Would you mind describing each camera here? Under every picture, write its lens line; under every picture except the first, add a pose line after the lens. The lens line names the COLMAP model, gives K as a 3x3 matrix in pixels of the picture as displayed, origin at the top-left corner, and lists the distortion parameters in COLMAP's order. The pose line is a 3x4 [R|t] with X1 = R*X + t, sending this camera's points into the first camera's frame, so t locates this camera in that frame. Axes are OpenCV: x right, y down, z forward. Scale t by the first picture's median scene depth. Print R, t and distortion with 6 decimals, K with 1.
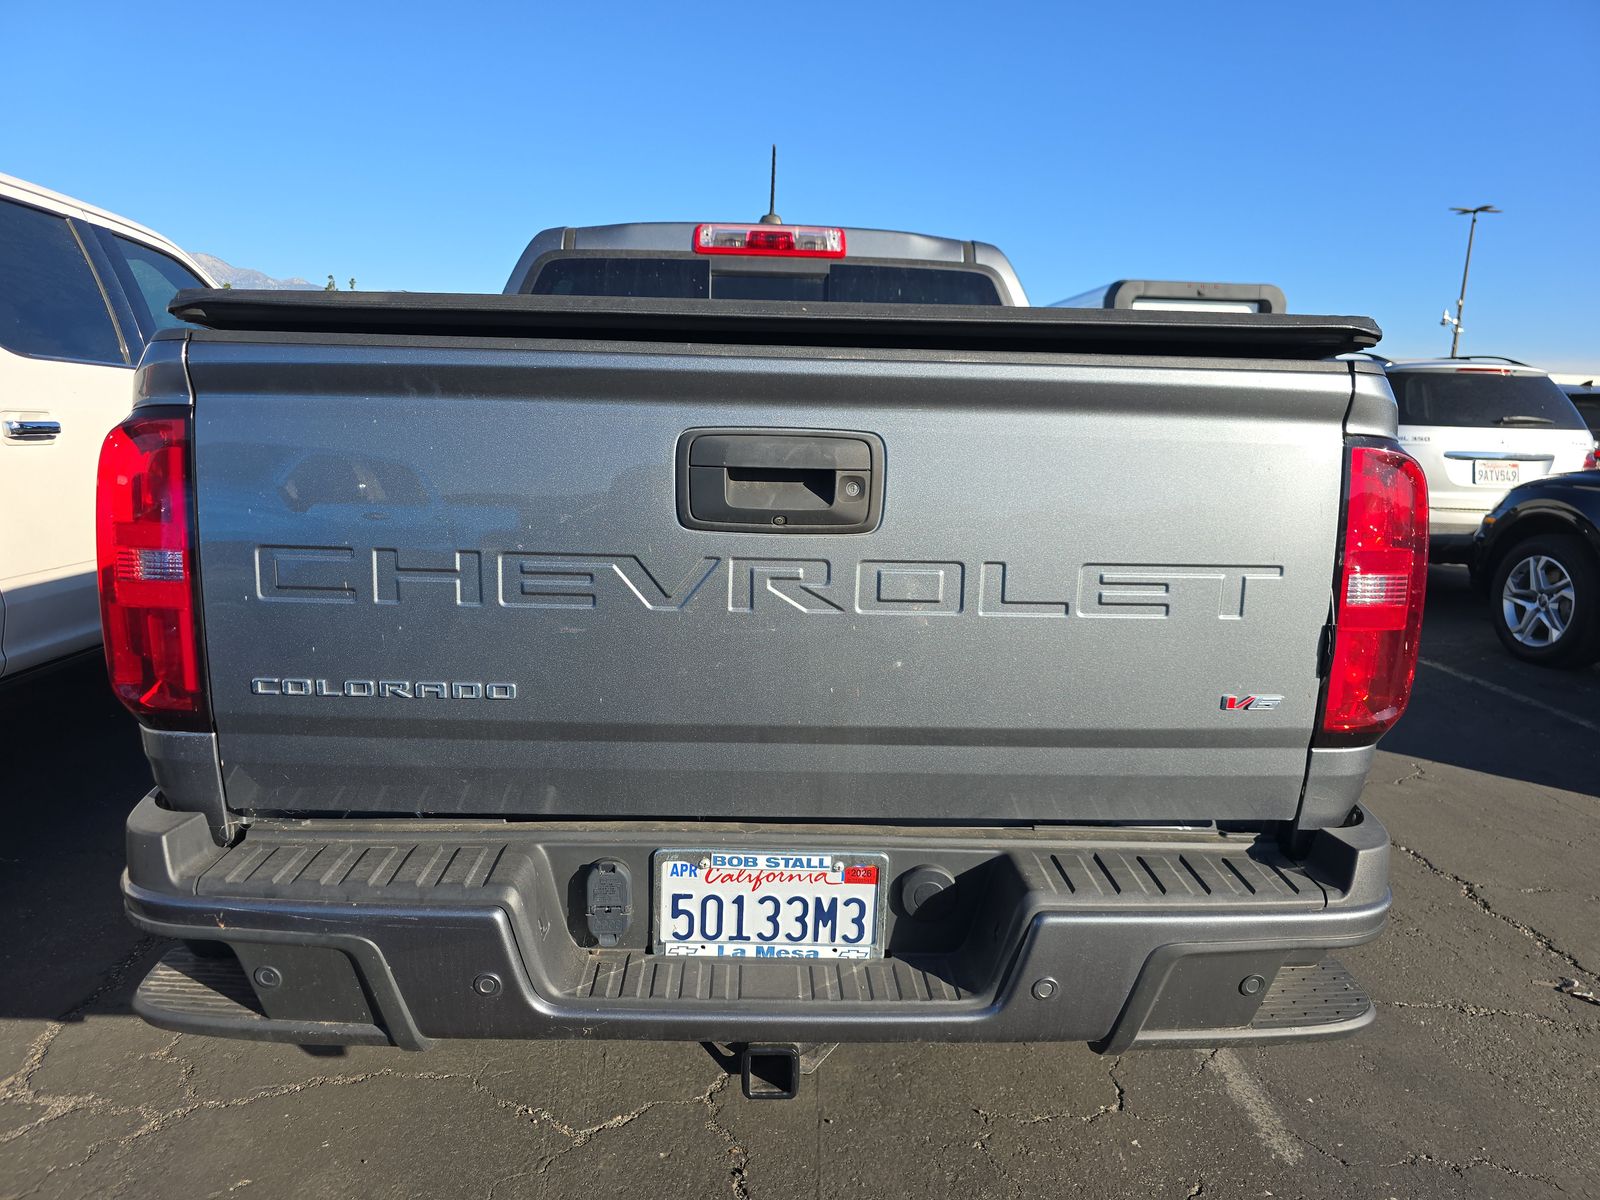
lens RADIAL K [[1069.6, 0, 796.6], [0, 1069.6, 596.3], [0, 0, 1]] dist [0.001484, -0.002648]
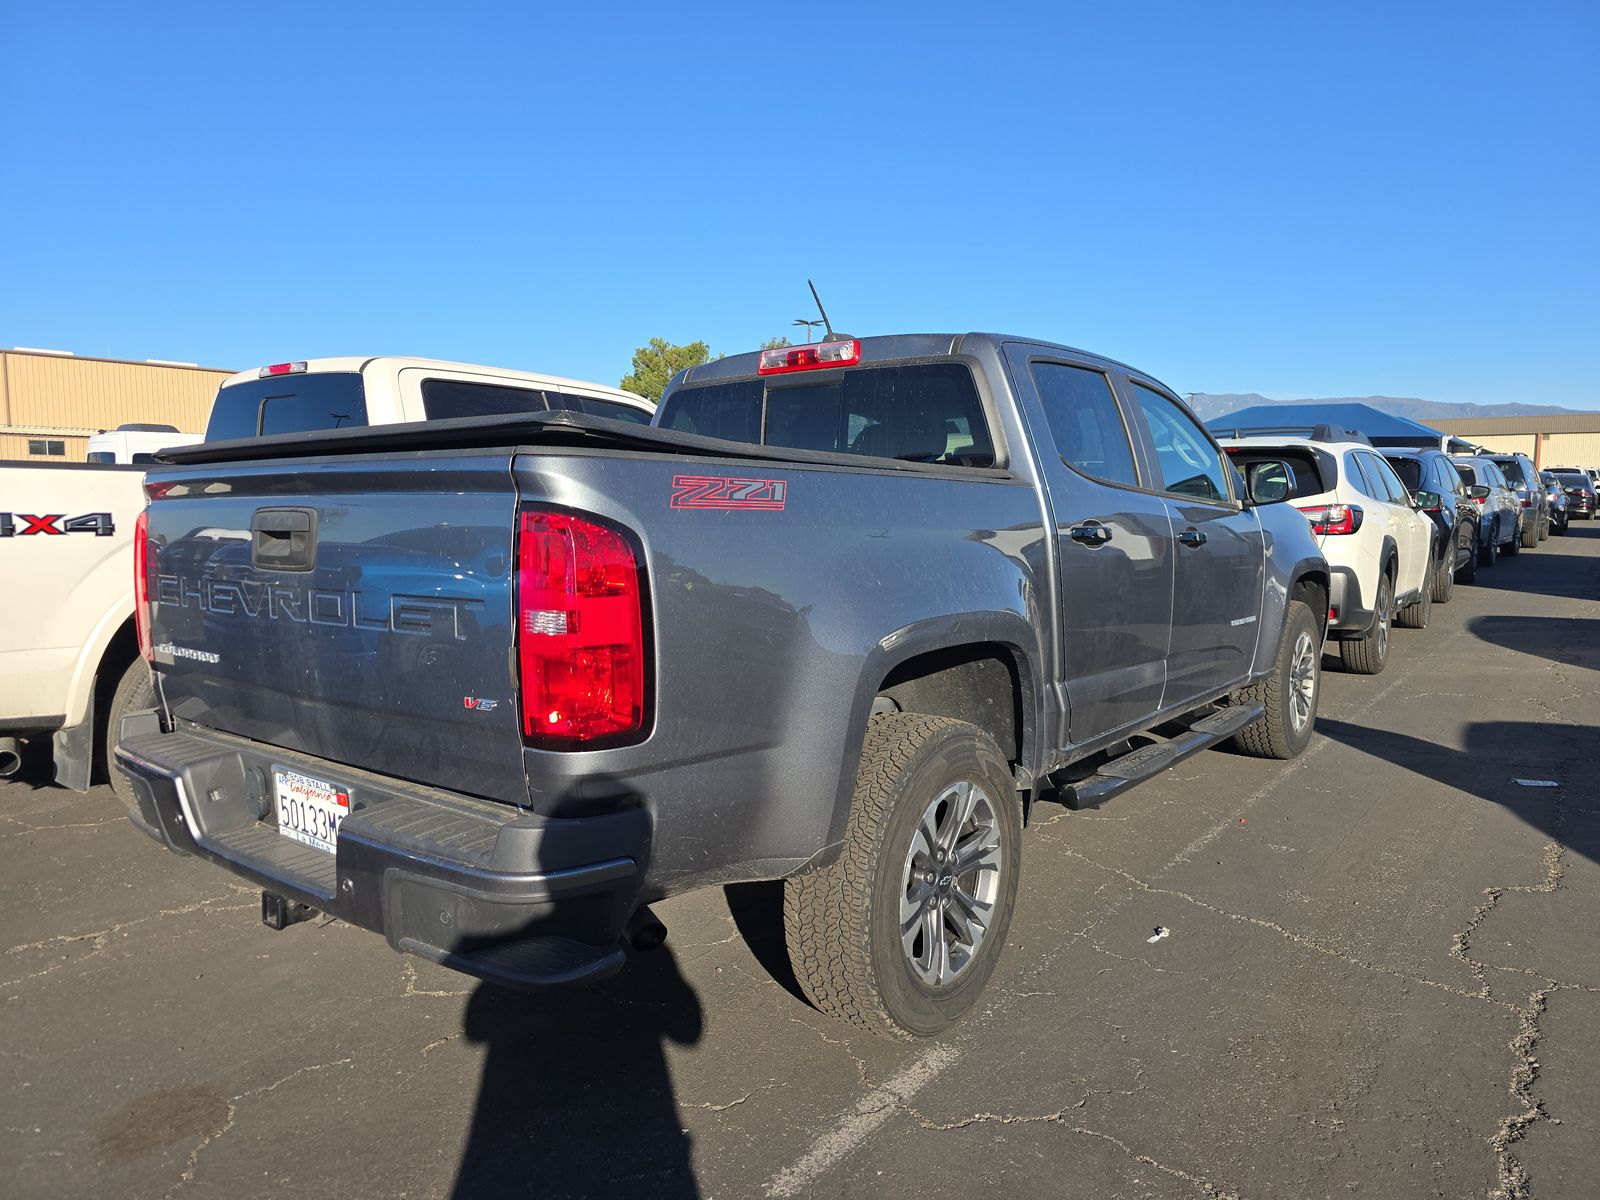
lens RADIAL K [[1069.6, 0, 804.1], [0, 1069.6, 601.0], [0, 0, 1]] dist [0.001484, -0.002648]
pose [[0.771490, 0.022029, -0.635860, 1.514273], [-0.078680, 0.995032, -0.060990, 0.021455], [0.631358, 0.097083, 0.769391, 0.219968]]
